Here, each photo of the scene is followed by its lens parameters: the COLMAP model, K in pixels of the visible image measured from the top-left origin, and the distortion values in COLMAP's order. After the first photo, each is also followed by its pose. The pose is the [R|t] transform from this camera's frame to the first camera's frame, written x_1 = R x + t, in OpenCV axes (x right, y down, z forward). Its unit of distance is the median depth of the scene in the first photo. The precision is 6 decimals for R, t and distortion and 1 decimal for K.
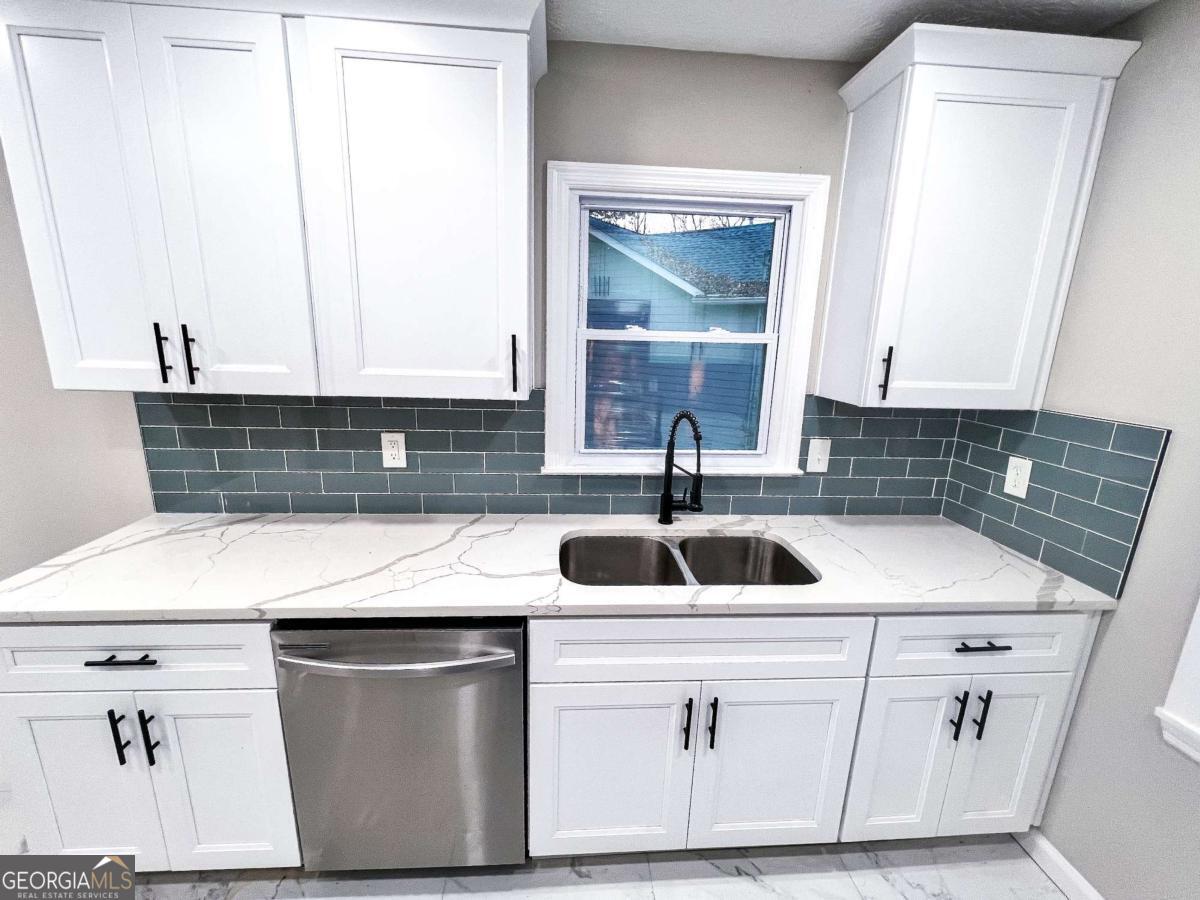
lens RADIAL K [[508.4, 0, 600.0], [0, 508.4, 452.7], [0, 0, 1]] dist [0.000658, 0.000351]
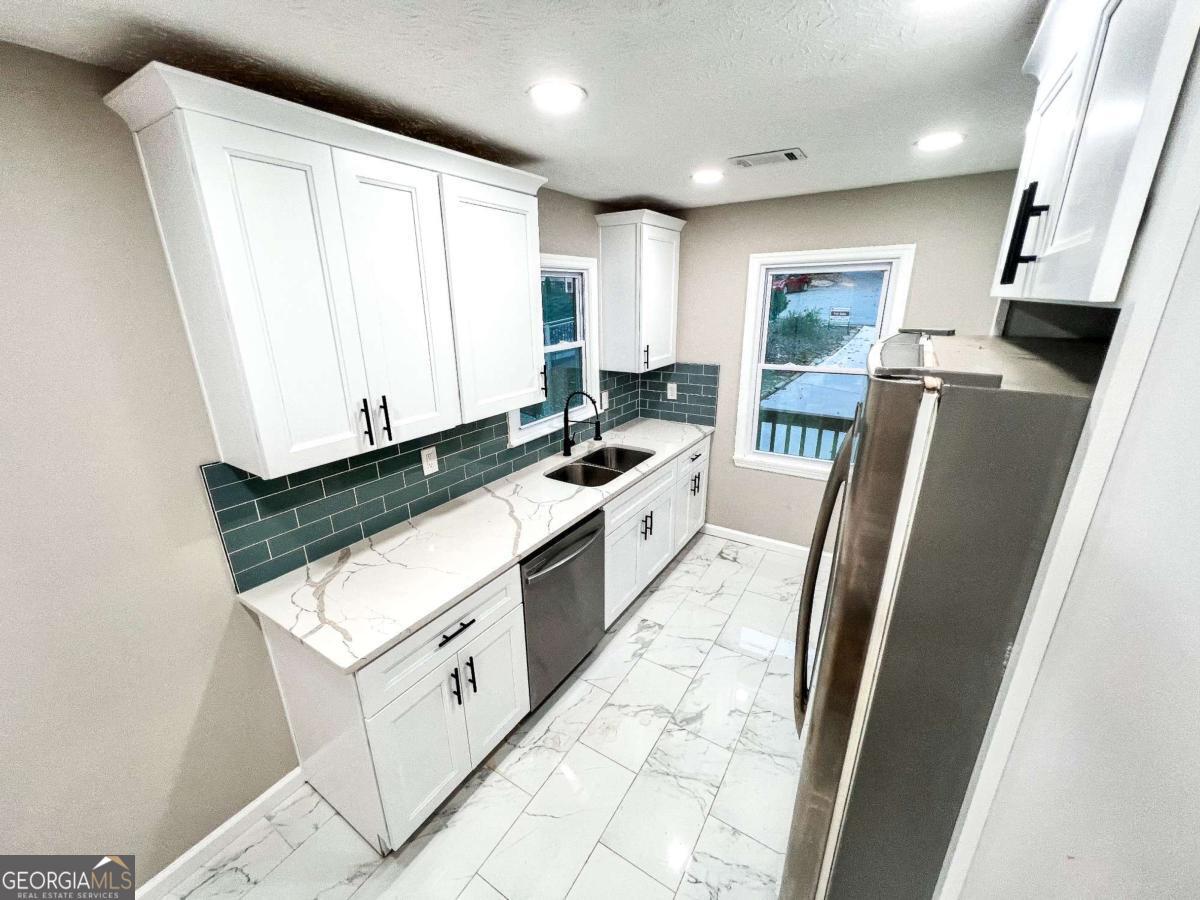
lens RADIAL K [[477.5, 0, 599.2], [0, 477.5, 452.7], [0, 0, 1]] dist [-0.000238, 0.000751]
pose [[0.596404, -0.285292, 0.750274, -1.135350], [0.213619, 0.957411, 0.194247, -0.182921], [-0.773737, 0.044423, 0.631947, -0.137957]]
